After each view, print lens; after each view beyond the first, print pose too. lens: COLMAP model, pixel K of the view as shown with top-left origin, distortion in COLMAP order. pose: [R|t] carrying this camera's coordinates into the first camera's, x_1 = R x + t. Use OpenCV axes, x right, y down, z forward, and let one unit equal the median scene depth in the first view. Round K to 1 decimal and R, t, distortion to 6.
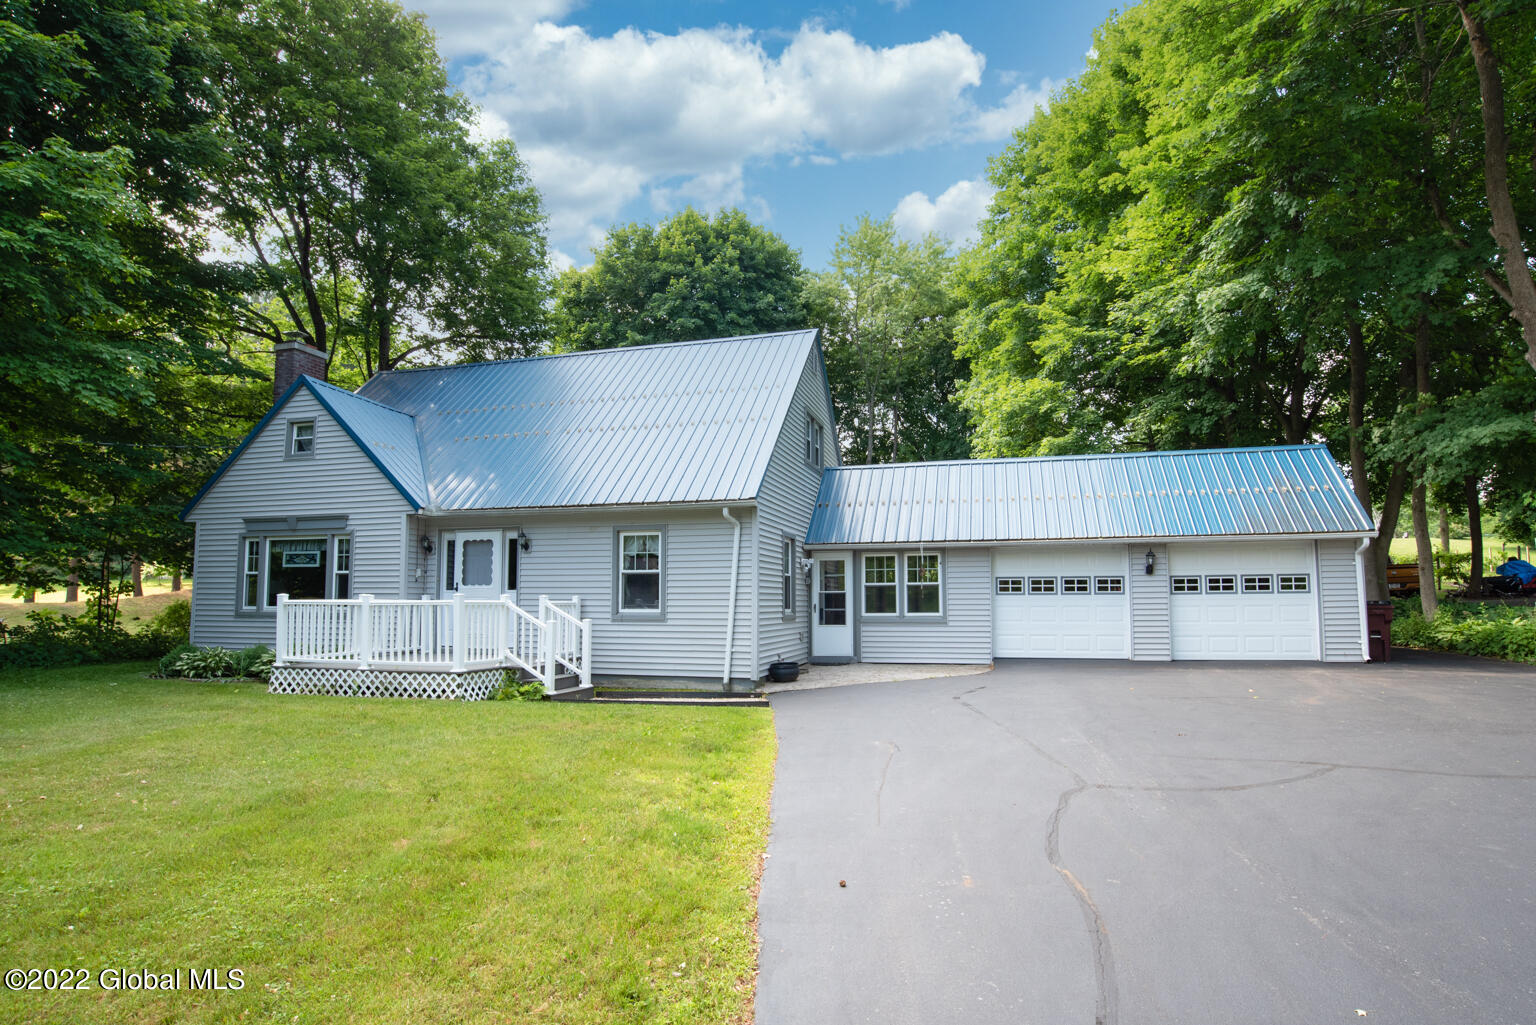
lens RADIAL K [[819.5, 0, 769.1], [0, 819.5, 529.9], [0, 0, 1]] dist [-0.052099, 0.000420]
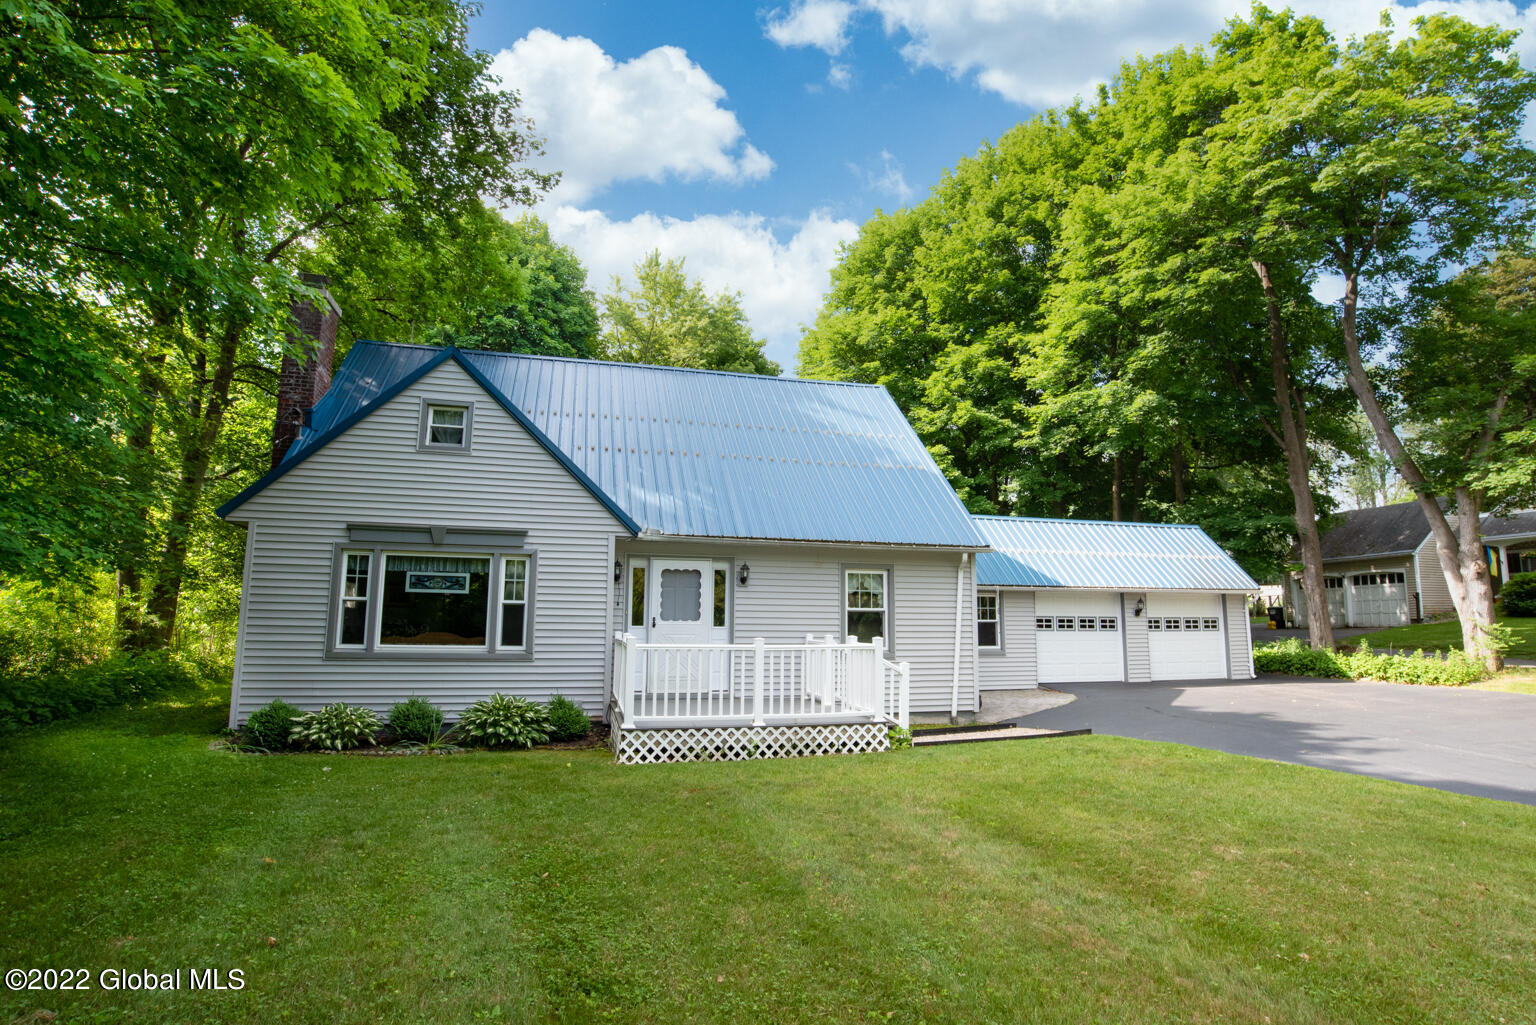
lens RADIAL K [[790.7, 0, 774.6], [0, 790.7, 510.4], [0, 0, 1]] dist [-0.052576, 0.000414]
pose [[0.858140, 0.080799, 0.507018, -0.709393], [-0.055194, 0.996334, -0.065360, -0.001263], [-0.510441, 0.028104, 0.859454, 0.201189]]
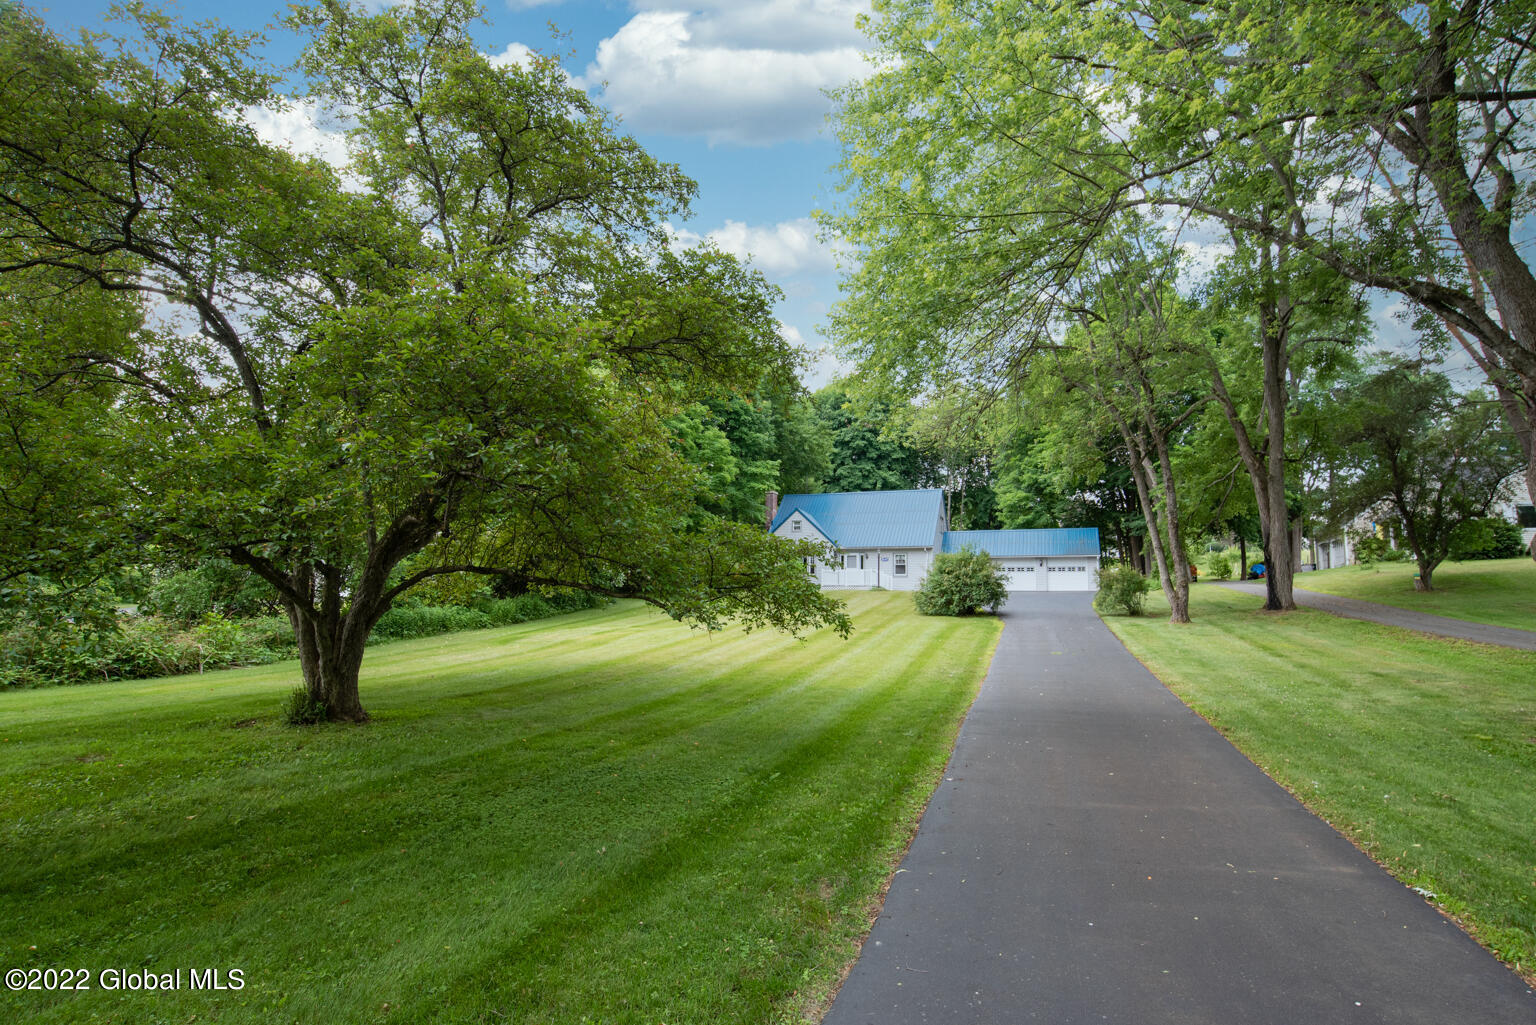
lens RADIAL K [[790.7, 0, 774.6], [0, 790.7, 510.4], [0, 0, 1]] dist [-0.052576, 0.000414]
pose [[0.997425, 0.002716, -0.071669, -0.445897], [-0.004644, 0.999631, -0.026746, -0.091497], [0.071570, 0.027010, 0.997070, -2.520284]]
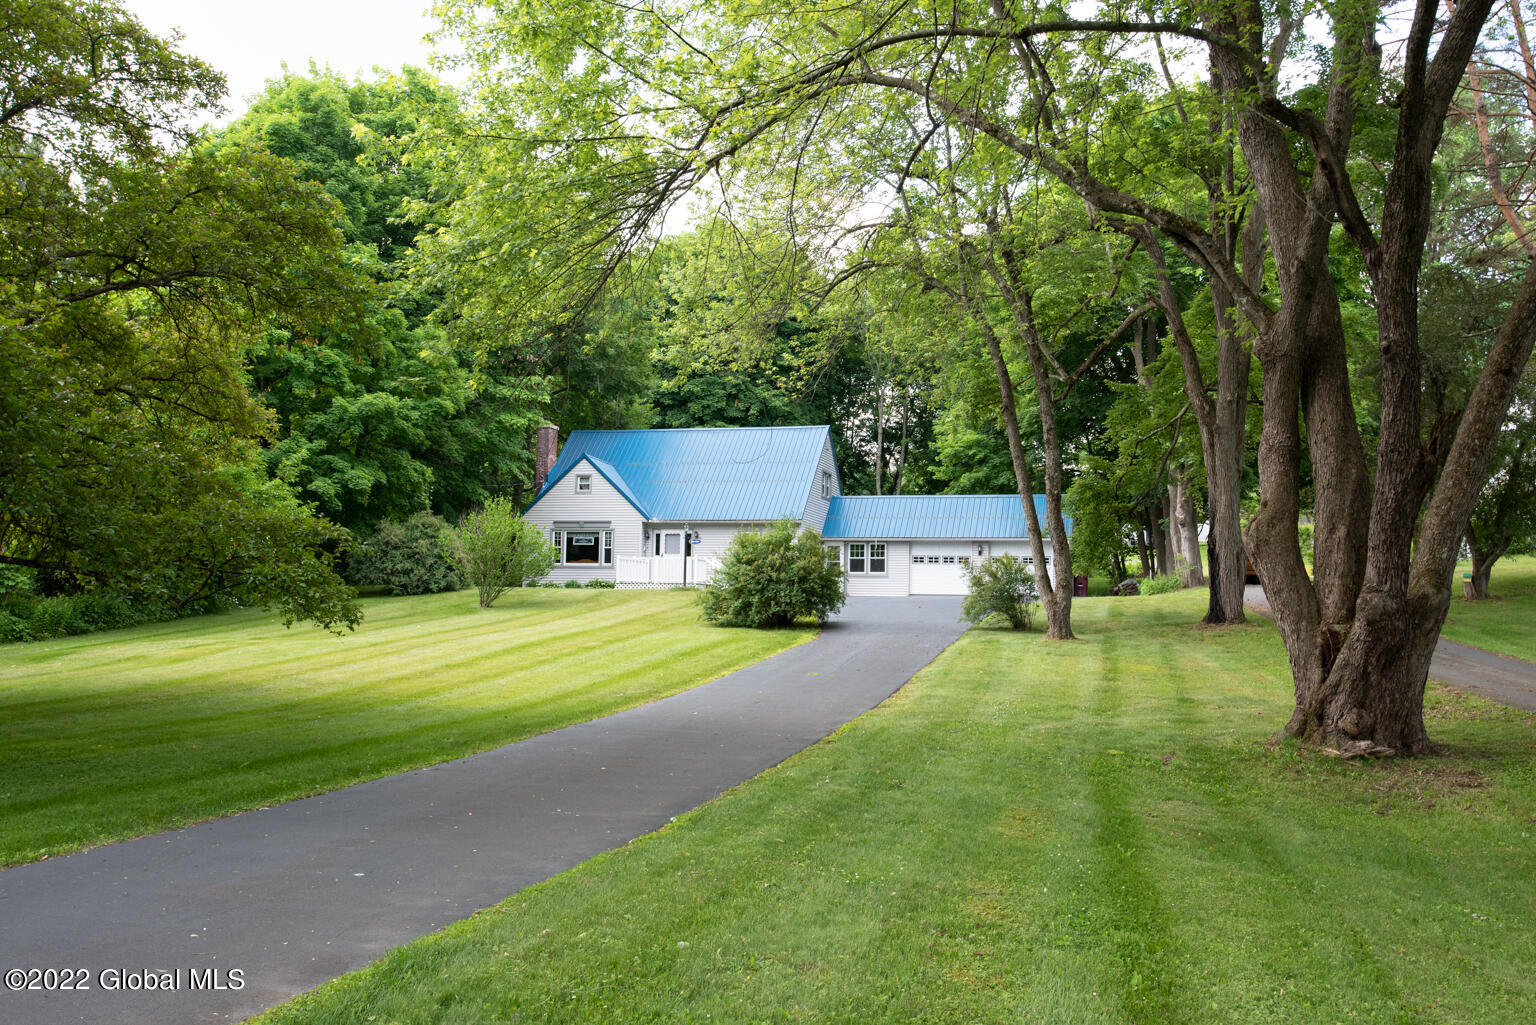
lens RADIAL K [[1465.7, 0, 768.0], [0, 1465.7, 512.5], [0, 0, 1]] dist [-0.022141, -0.015125]
pose [[0.999706, 0.019178, 0.014826, -0.159323], [-0.019414, 0.999684, 0.015946, -0.112288], [-0.014516, -0.016229, 0.999763, -2.939514]]
